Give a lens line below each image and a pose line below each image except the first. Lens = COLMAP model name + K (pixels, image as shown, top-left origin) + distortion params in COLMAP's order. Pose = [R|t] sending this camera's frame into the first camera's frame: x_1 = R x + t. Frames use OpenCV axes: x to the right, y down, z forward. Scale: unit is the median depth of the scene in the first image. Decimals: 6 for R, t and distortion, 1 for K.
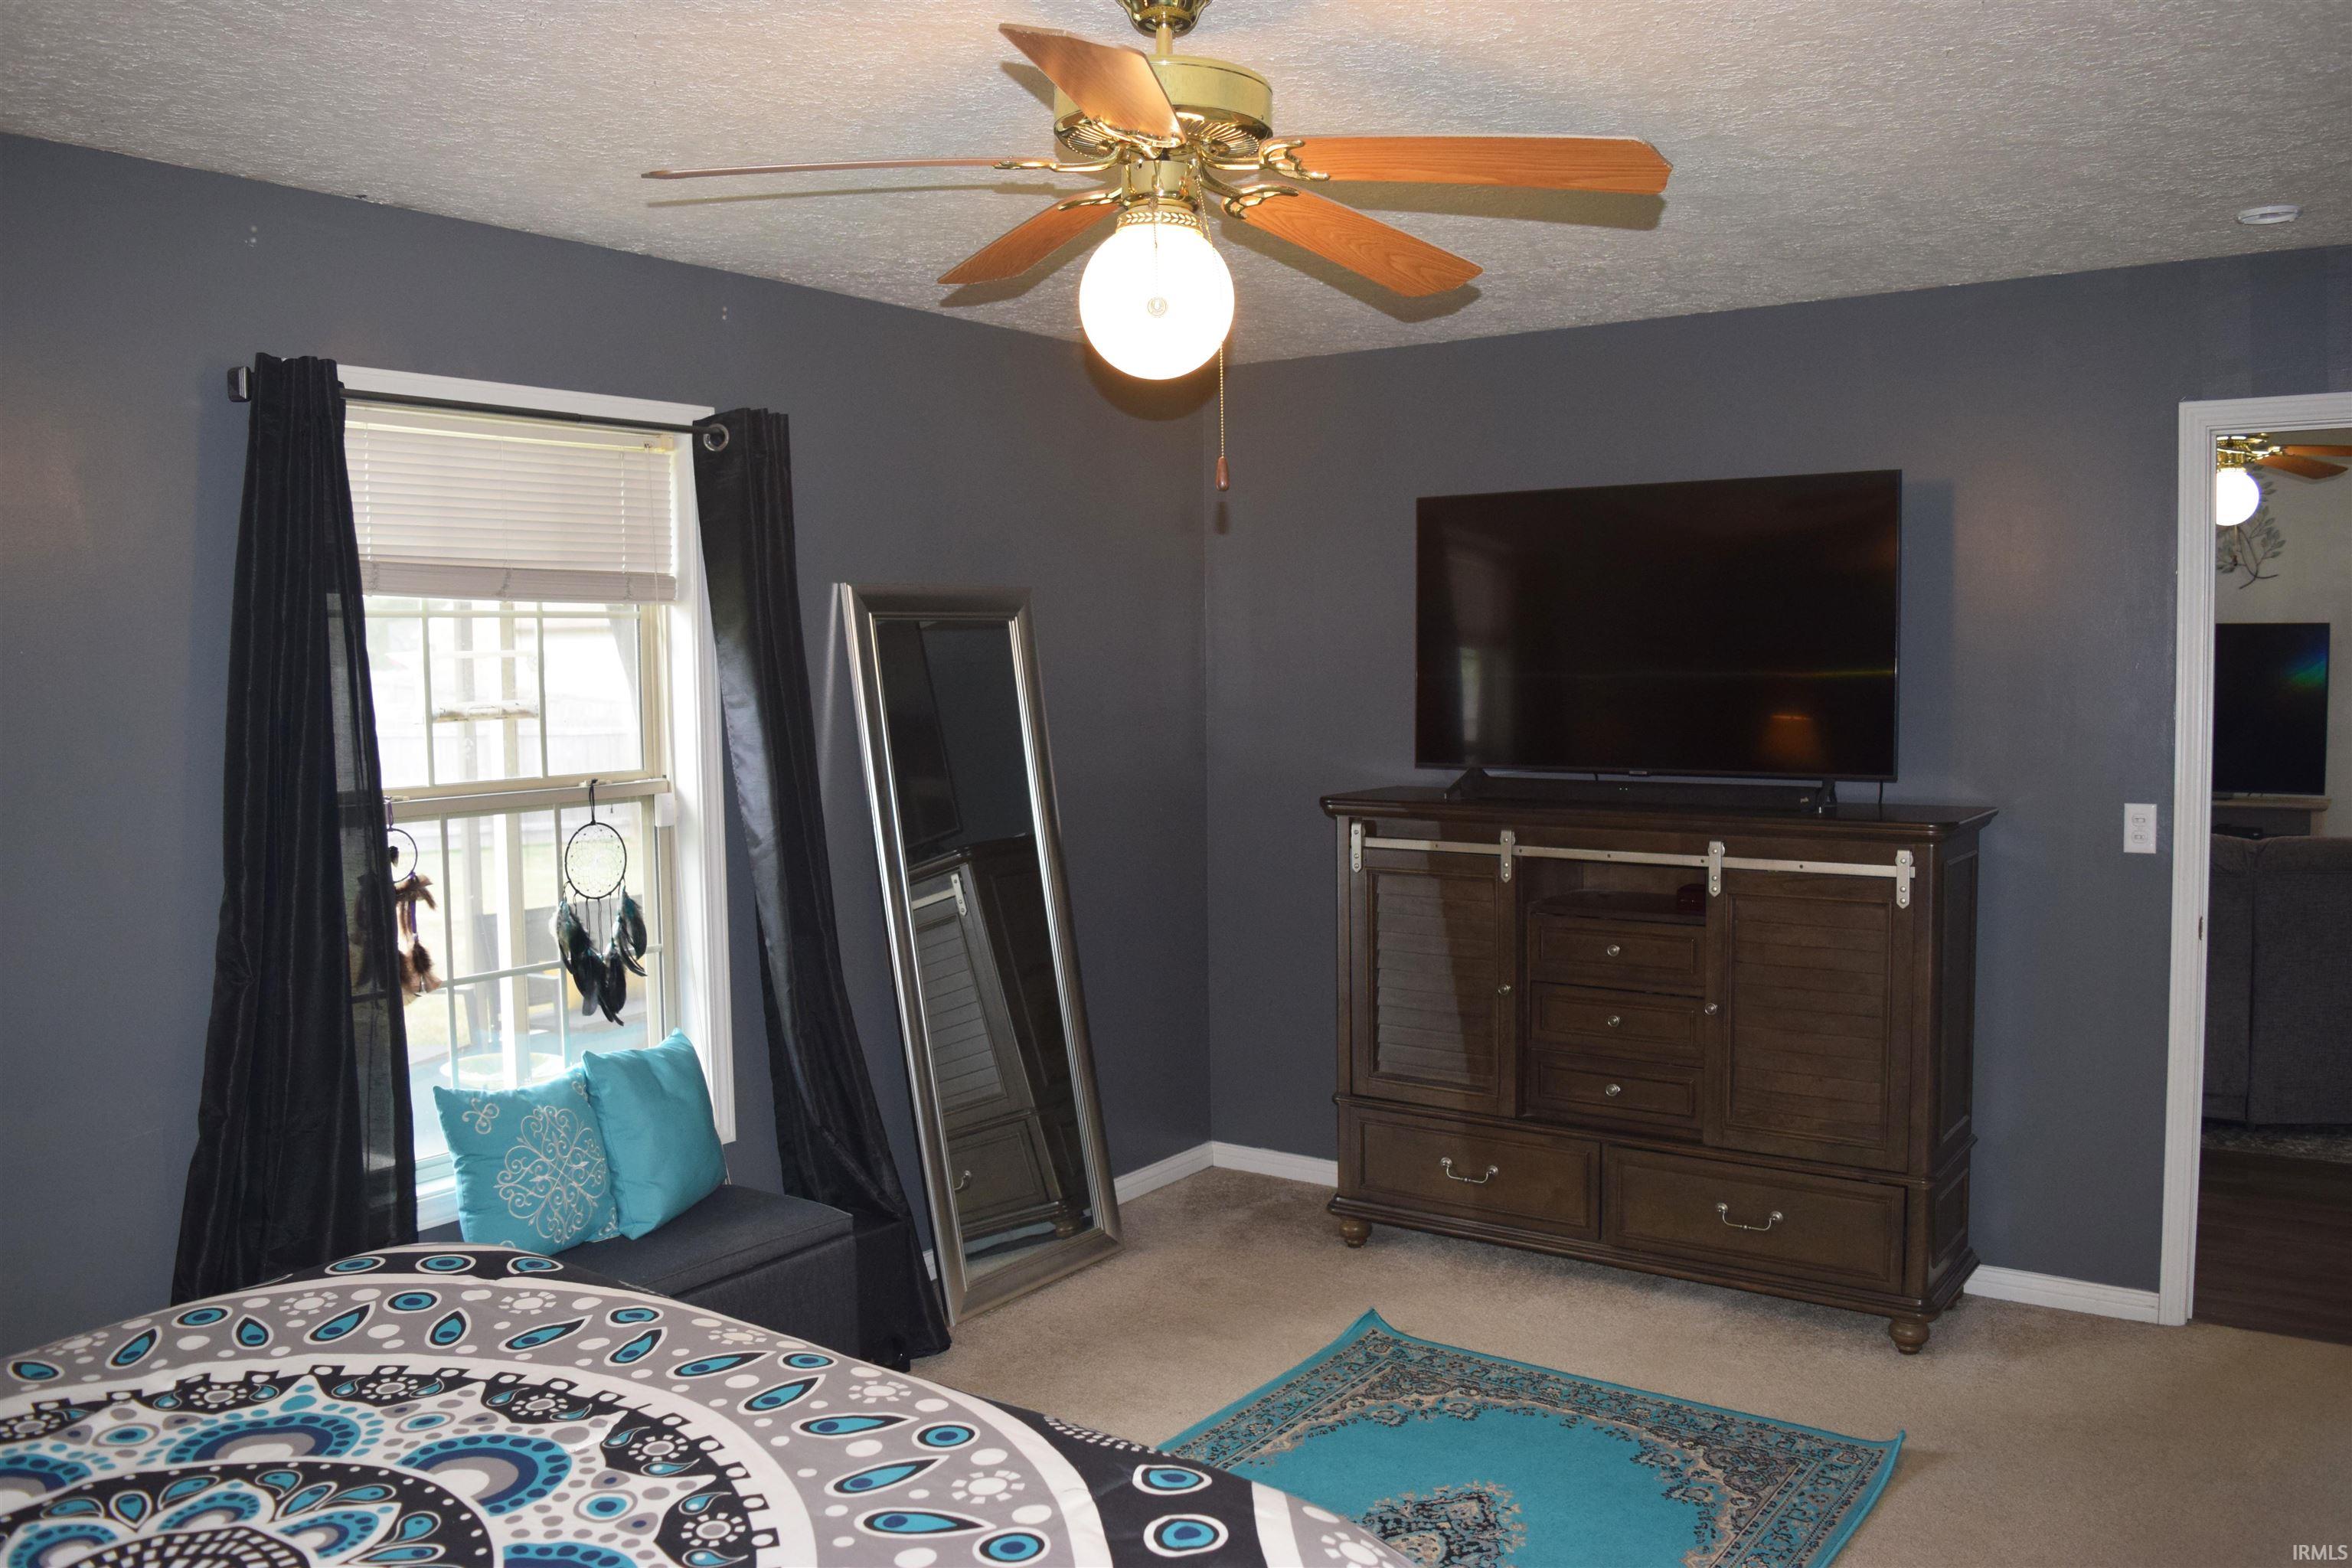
lens RADIAL K [[1844.6, 0, 1176.6], [0, 1844.6, 773.6], [0, 0, 1]] dist [-0.100298, 0.029012]
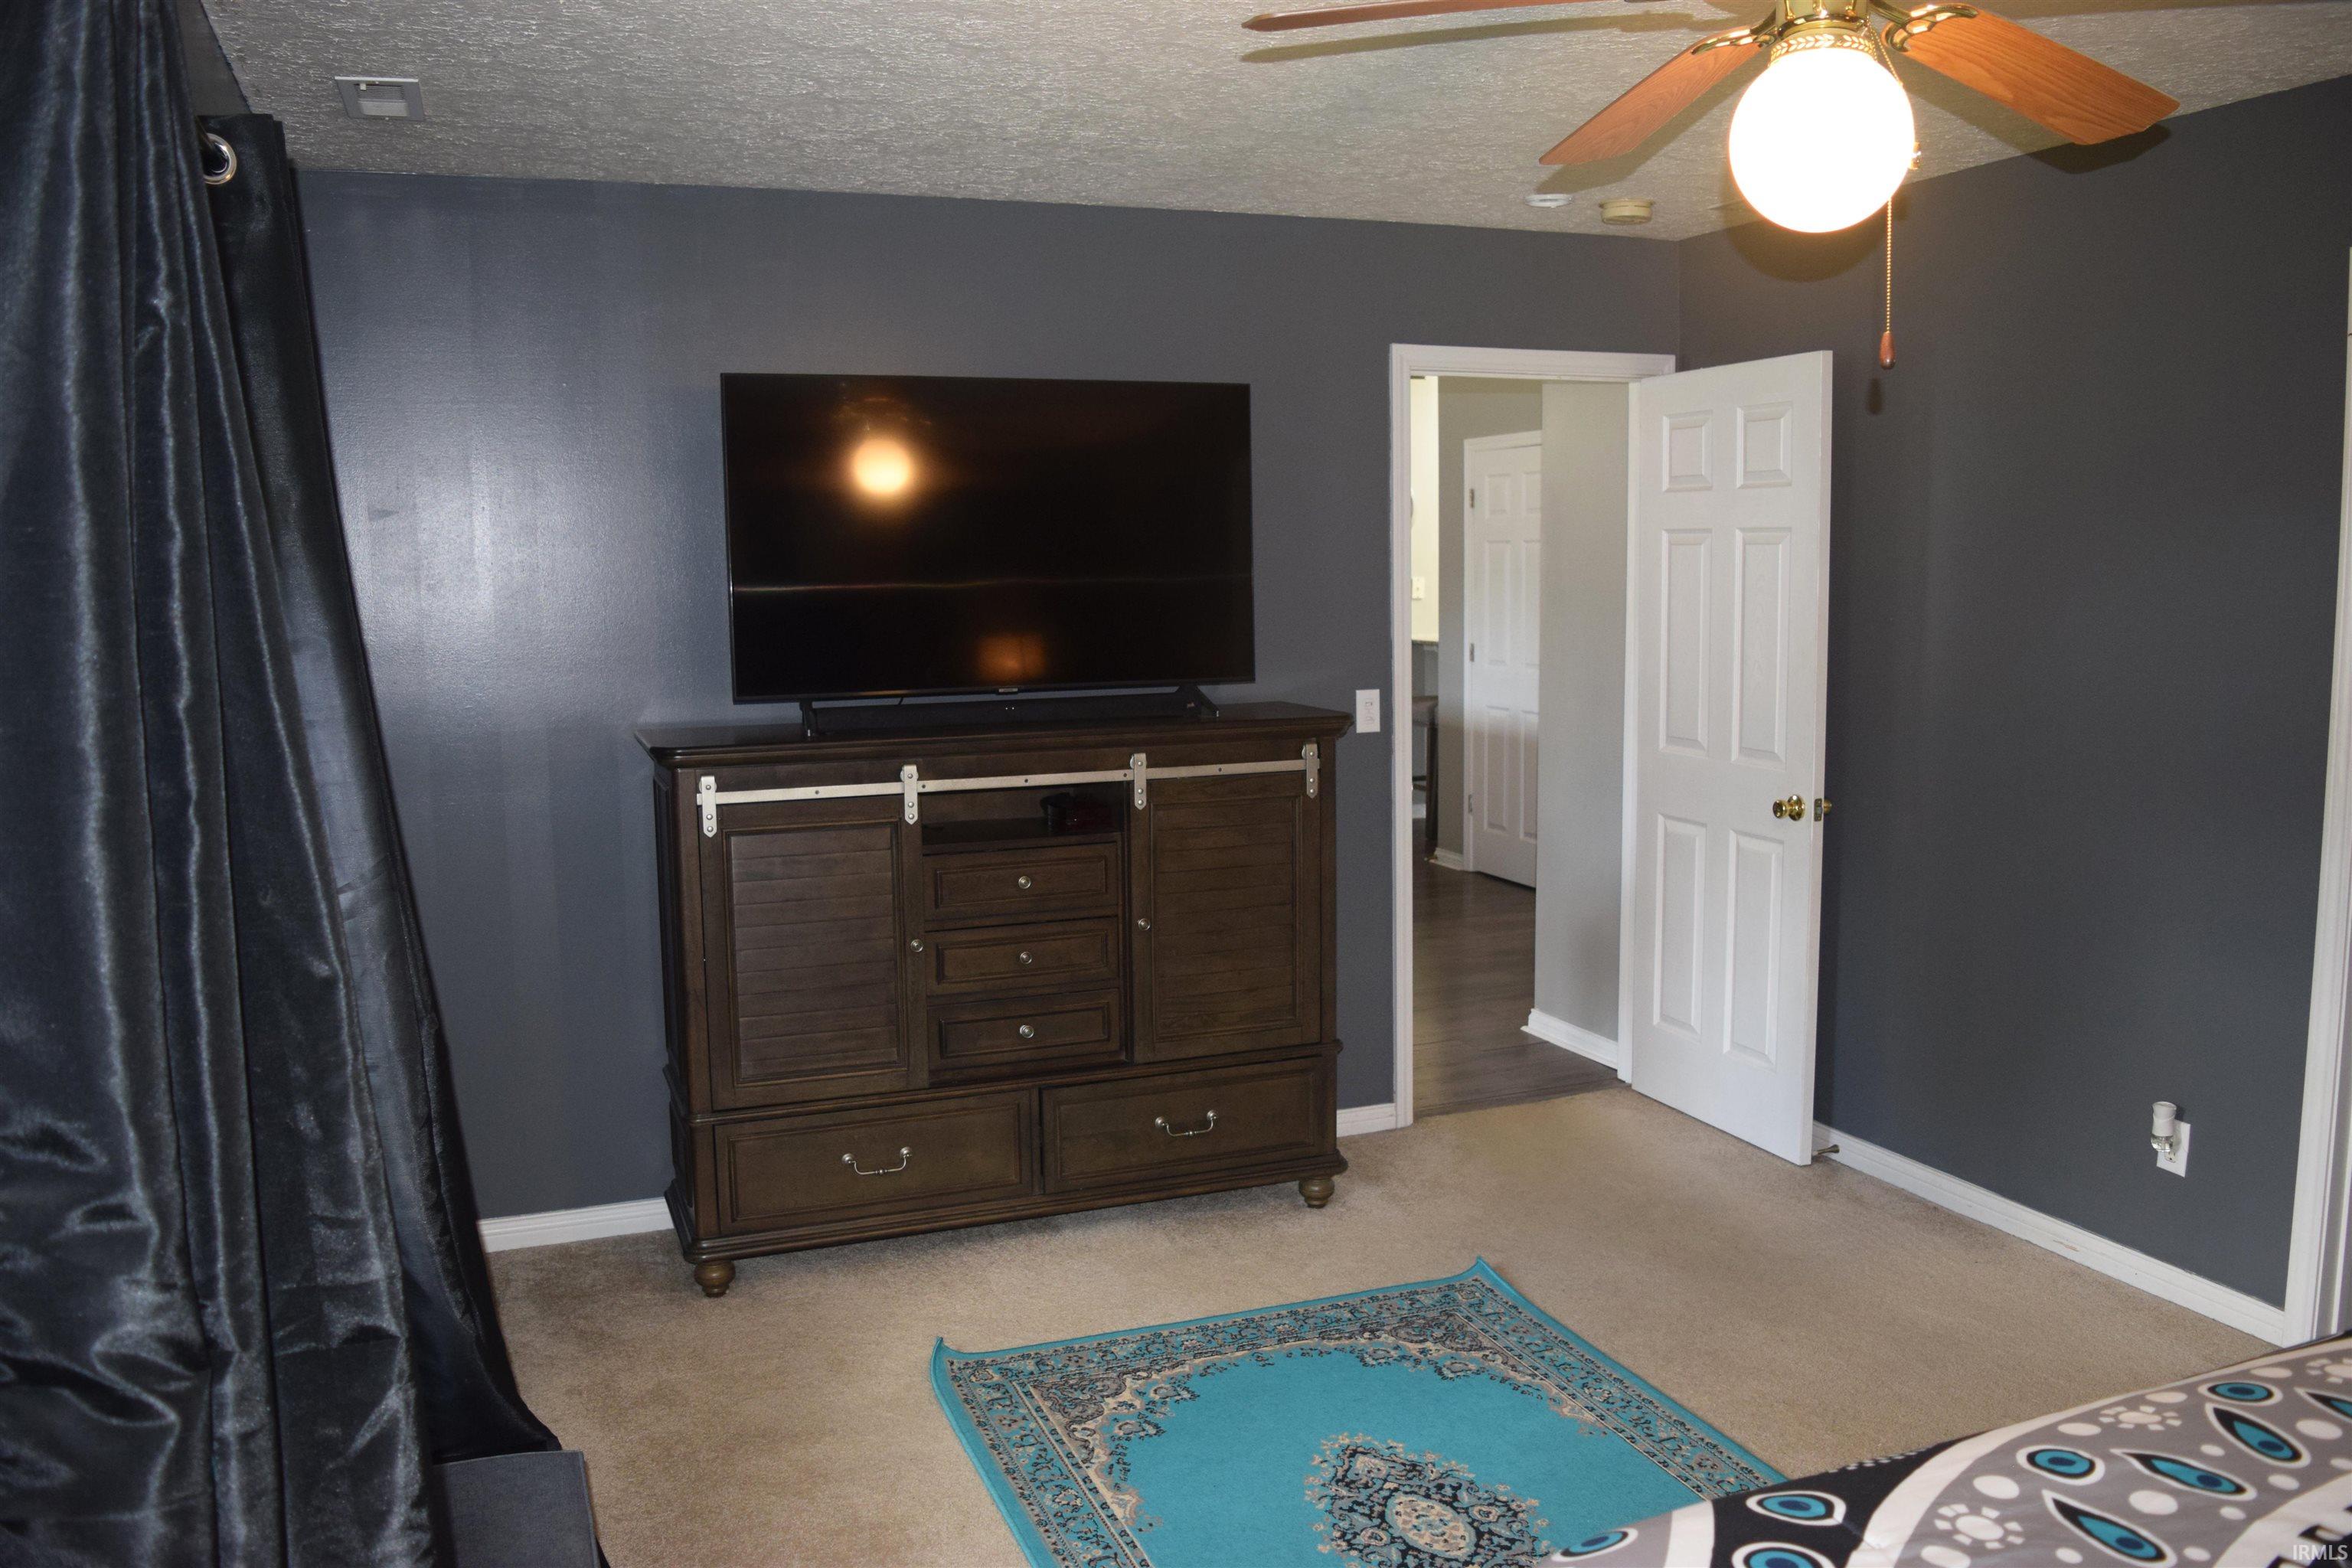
lens RADIAL K [[1844.6, 0, 1176.6], [0, 1844.6, 773.6], [0, 0, 1]] dist [-0.100298, 0.029012]
pose [[0.546493, -0.092603, 0.832328, -0.523577], [0.060805, 0.995632, 0.070848, -0.020986], [-0.835254, 0.011891, 0.549736, 0.450582]]
